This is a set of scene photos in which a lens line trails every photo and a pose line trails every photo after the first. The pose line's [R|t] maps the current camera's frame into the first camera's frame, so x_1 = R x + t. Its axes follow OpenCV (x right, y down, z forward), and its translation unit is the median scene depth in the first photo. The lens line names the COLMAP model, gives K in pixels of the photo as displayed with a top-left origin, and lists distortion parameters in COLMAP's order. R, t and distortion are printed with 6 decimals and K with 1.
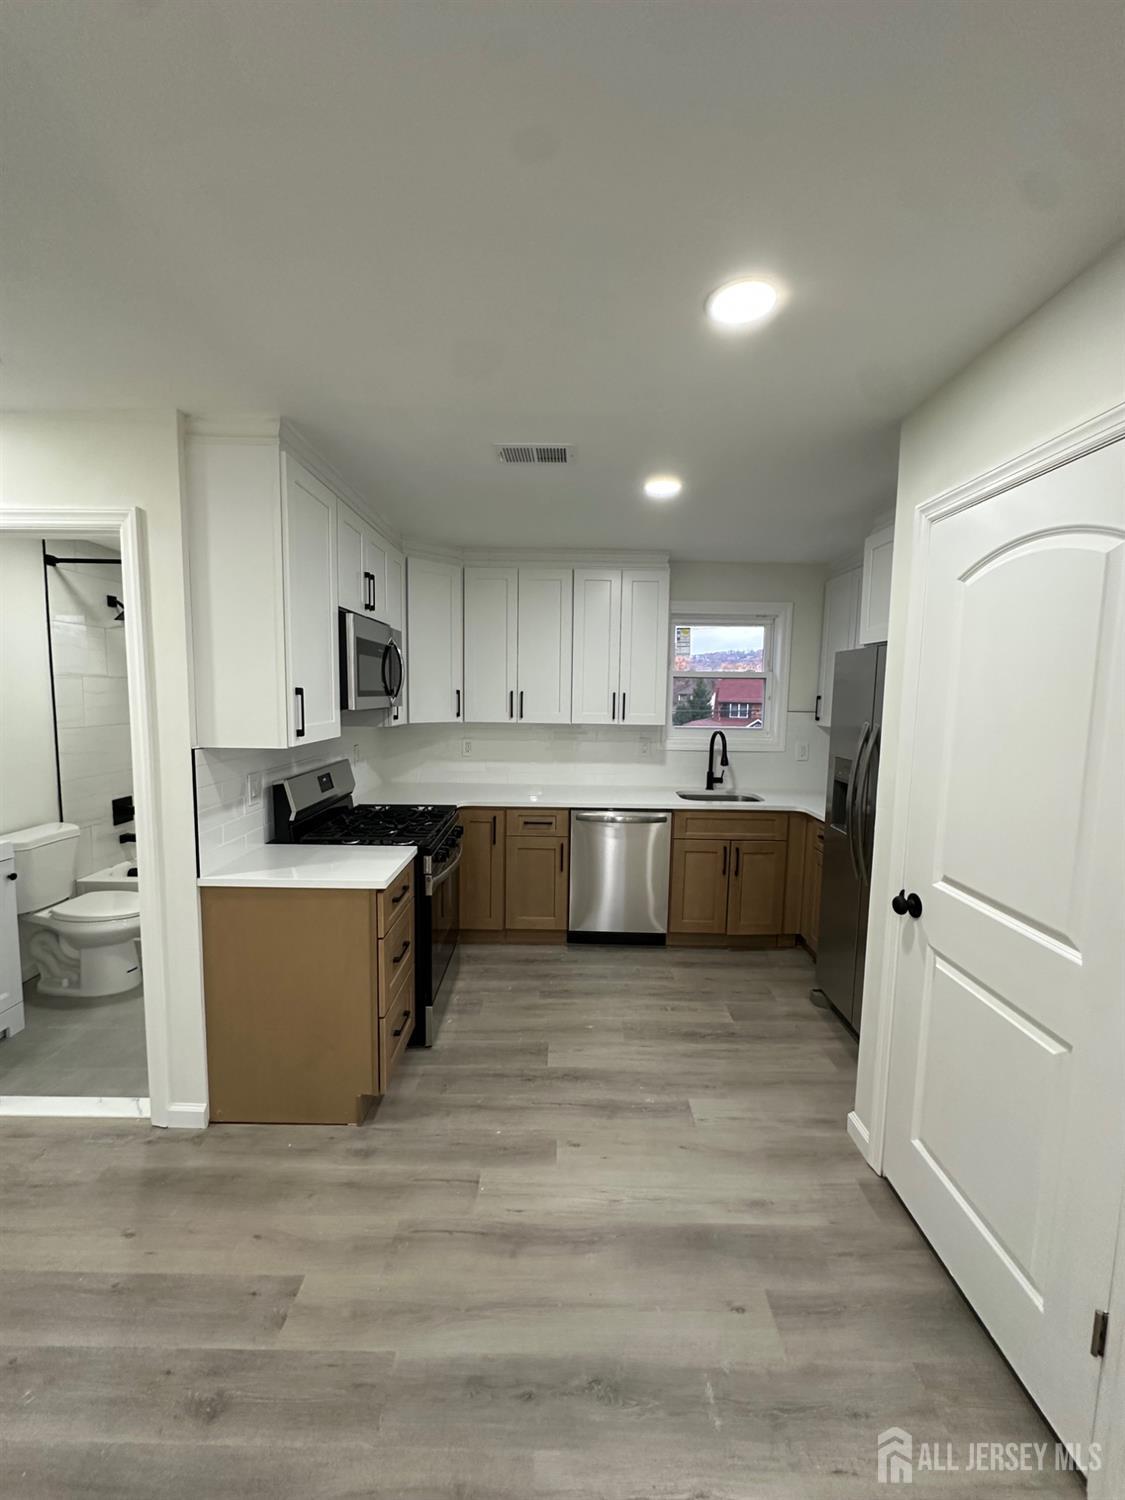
lens RADIAL K [[600.0, 0, 563.3], [0, 600.0, 748.9], [0, 0, 1]] dist [-0.001501, 0.000511]
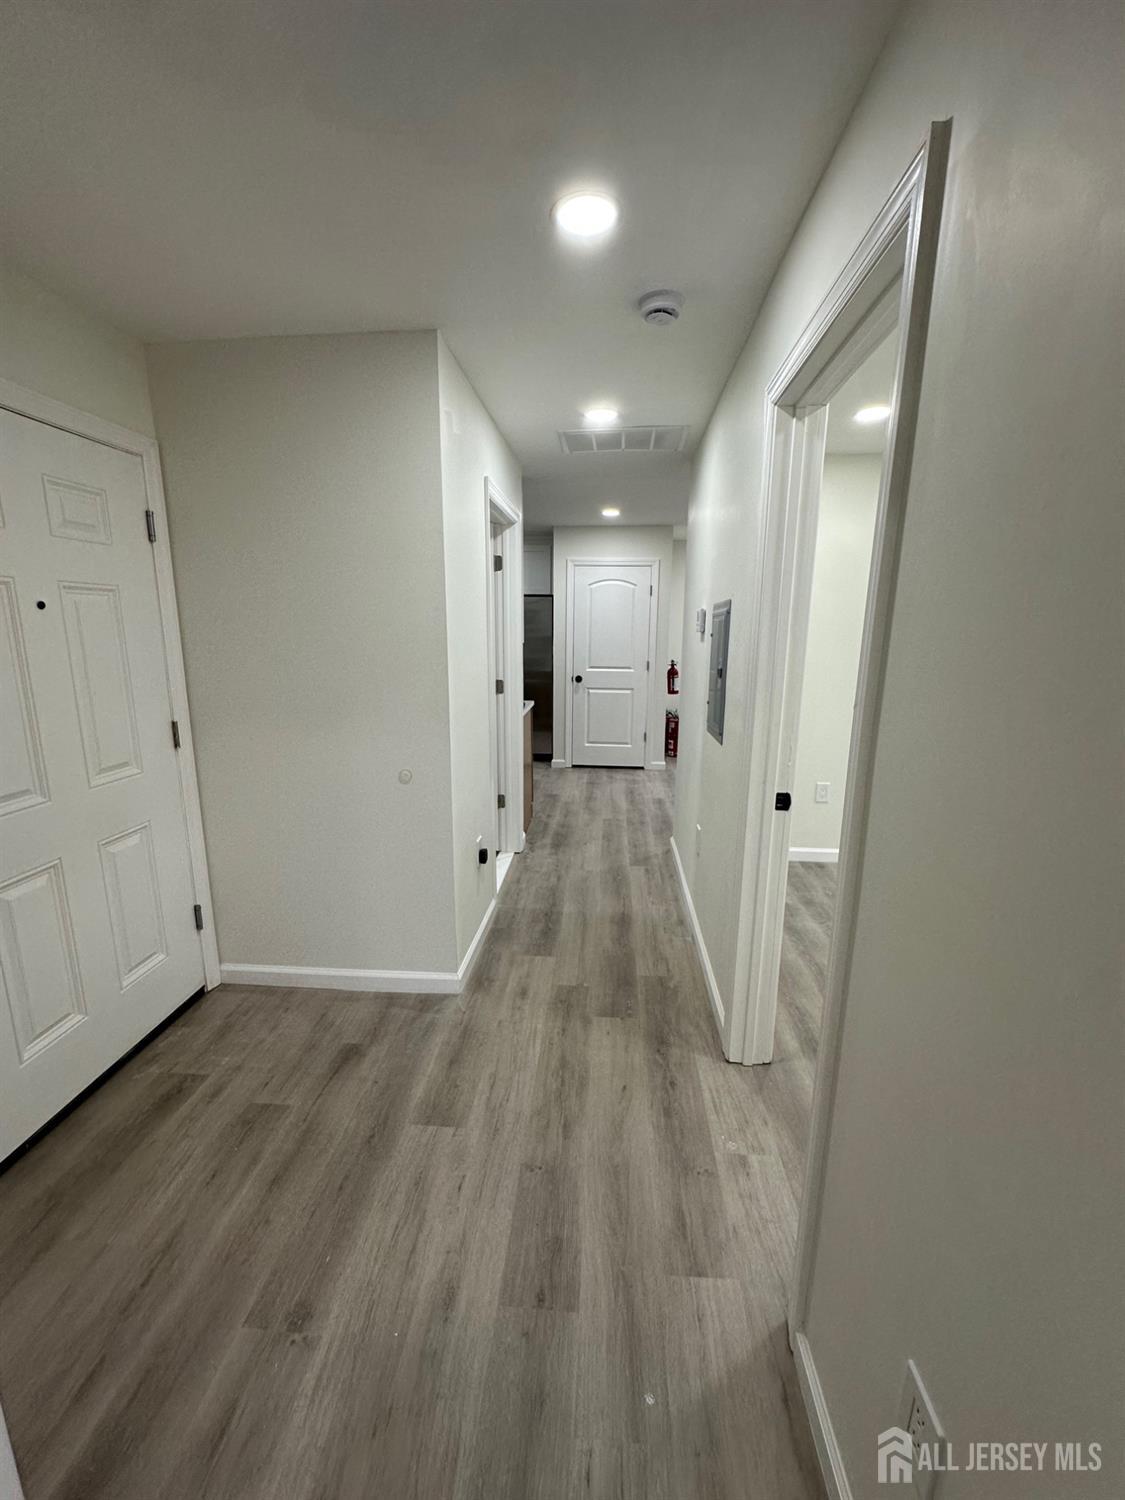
lens RADIAL K [[600.0, 0, 558.1], [0, 600.0, 752.7], [0, 0, 1]] dist [-0.001501, 0.000511]
pose [[0.078231, -0.220693, 0.972201, -2.241952], [0.086958, 0.972983, 0.213873, -0.058195], [-0.993136, 0.067810, 0.095308, 0.634448]]
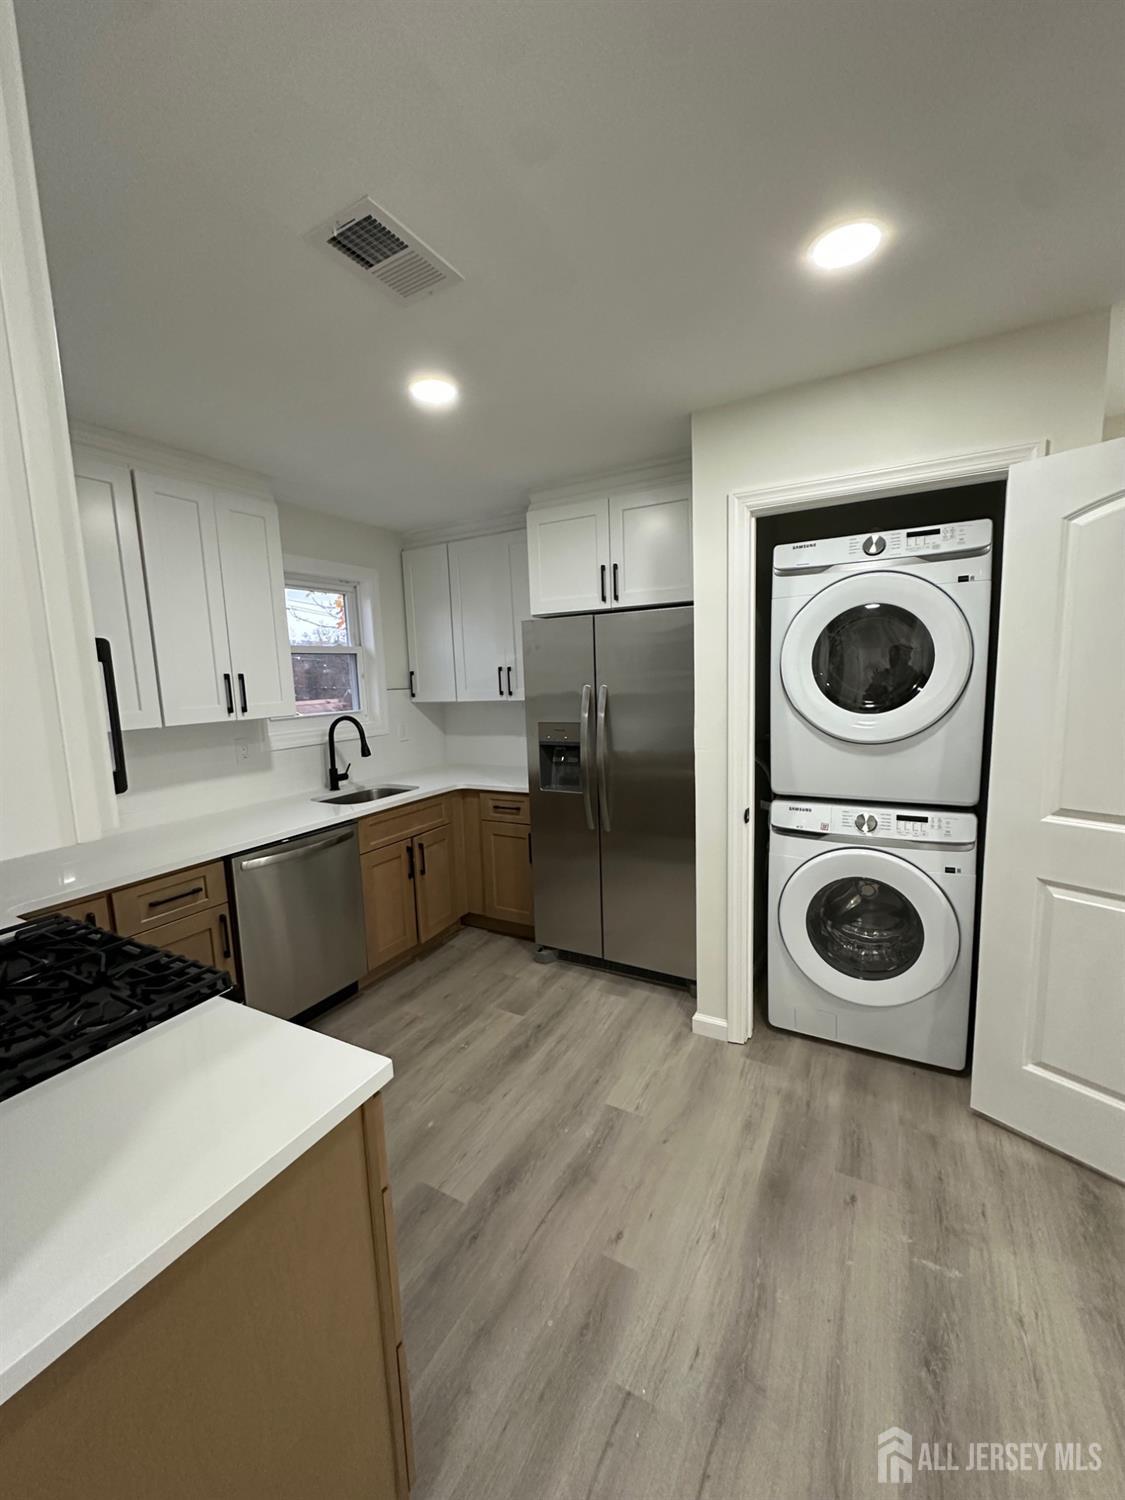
lens RADIAL K [[600.0, 0, 558.2], [0, 600.0, 751.9], [0, 0, 1]] dist [-0.001501, 0.000511]
pose [[0.482254, -0.145763, 0.863820, -0.532352], [0.130569, 0.987006, 0.093655, -0.035608], [-0.866246, 0.067623, 0.495020, 0.573883]]
